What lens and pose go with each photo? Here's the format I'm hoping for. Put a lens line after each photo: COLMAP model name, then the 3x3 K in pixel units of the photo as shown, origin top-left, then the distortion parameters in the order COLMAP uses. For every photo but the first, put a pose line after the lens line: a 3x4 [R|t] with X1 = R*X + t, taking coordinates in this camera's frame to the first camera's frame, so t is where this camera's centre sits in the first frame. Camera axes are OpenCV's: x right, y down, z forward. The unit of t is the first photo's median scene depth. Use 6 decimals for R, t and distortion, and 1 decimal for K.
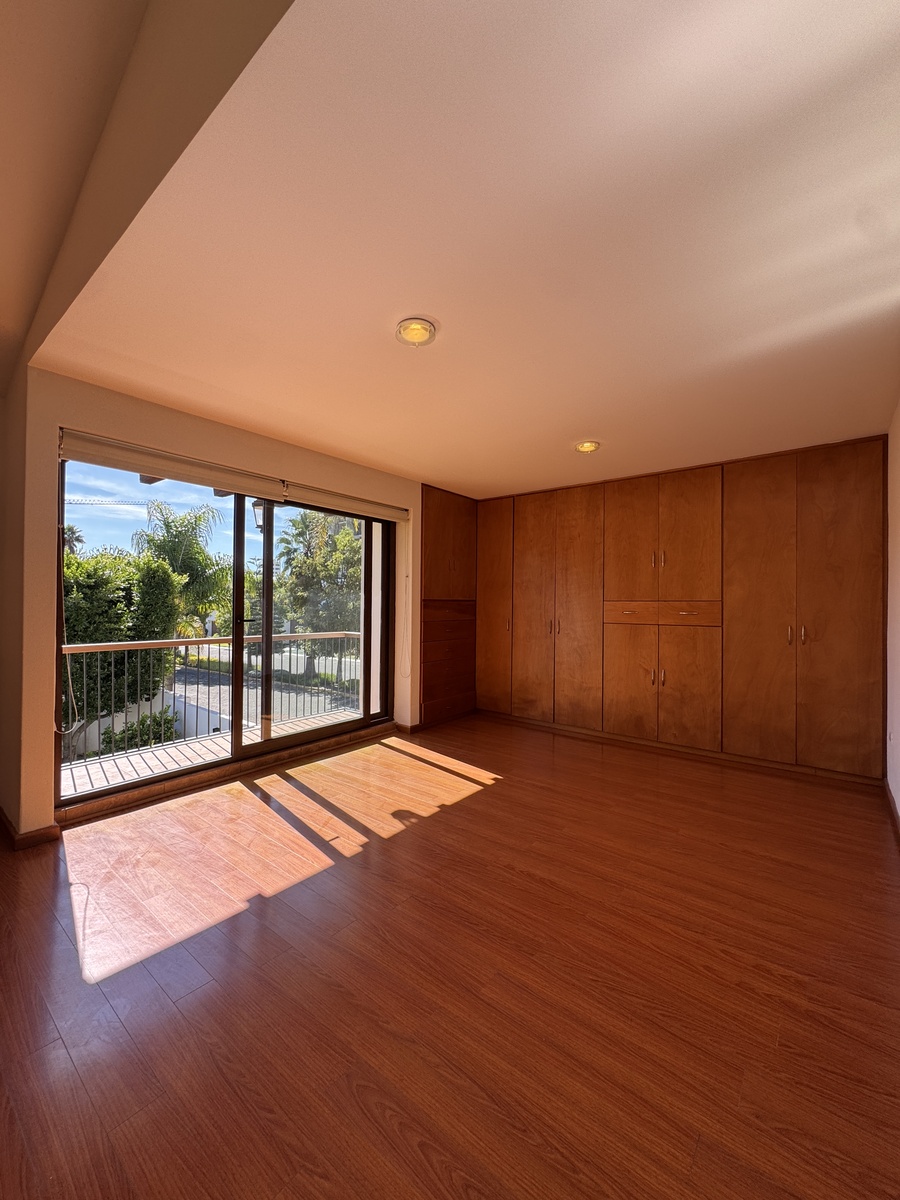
lens RADIAL K [[479.6, 0, 448.0], [0, 479.6, 602.4], [0, 0, 1]] dist [-0.003116, 0.000435]
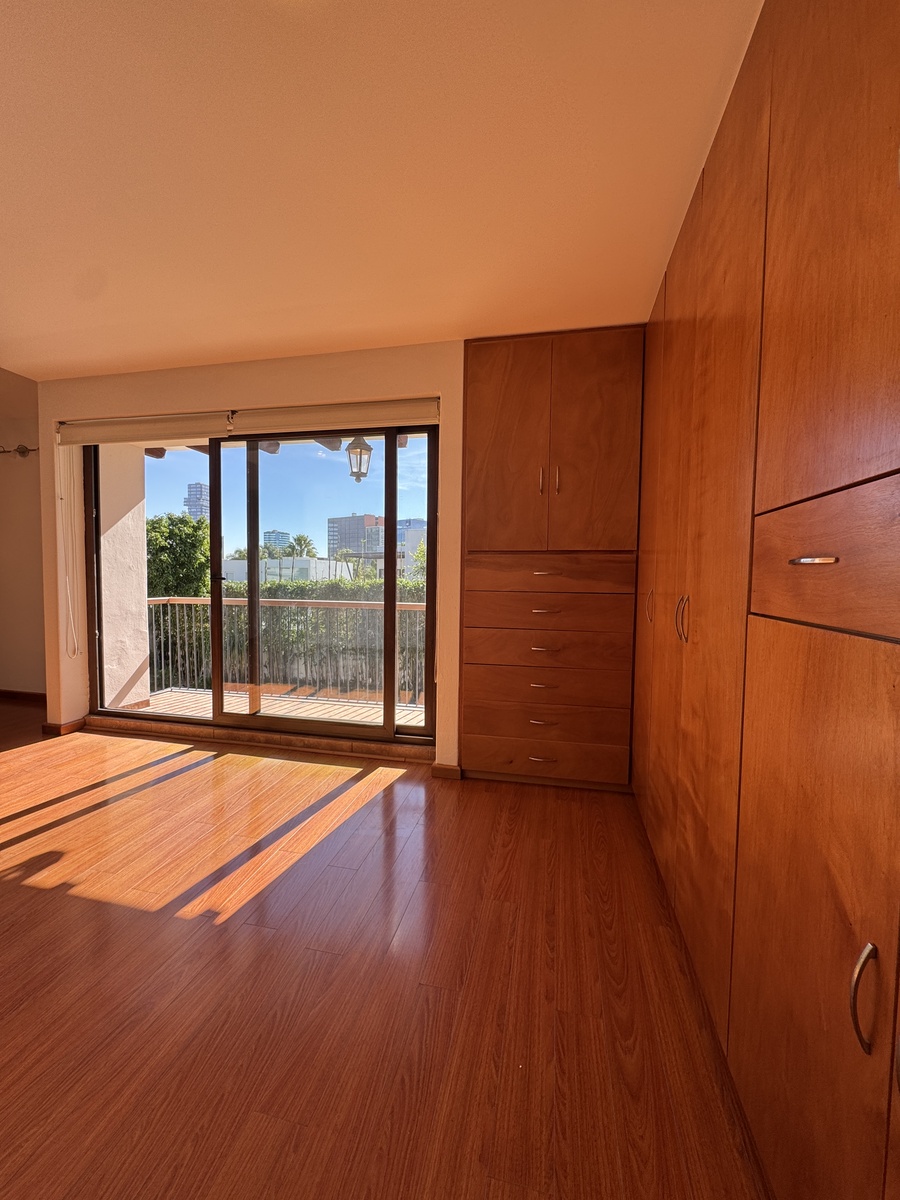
lens RADIAL K [[479.6, 0, 450.0], [0, 479.6, 597.6], [0, 0, 1]] dist [-0.003116, 0.000435]
pose [[0.441453, 0.034467, -0.896622, 0.603850], [-0.008230, 0.999375, 0.034365, 0.041022], [0.897247, -0.007791, 0.441461, 0.996054]]
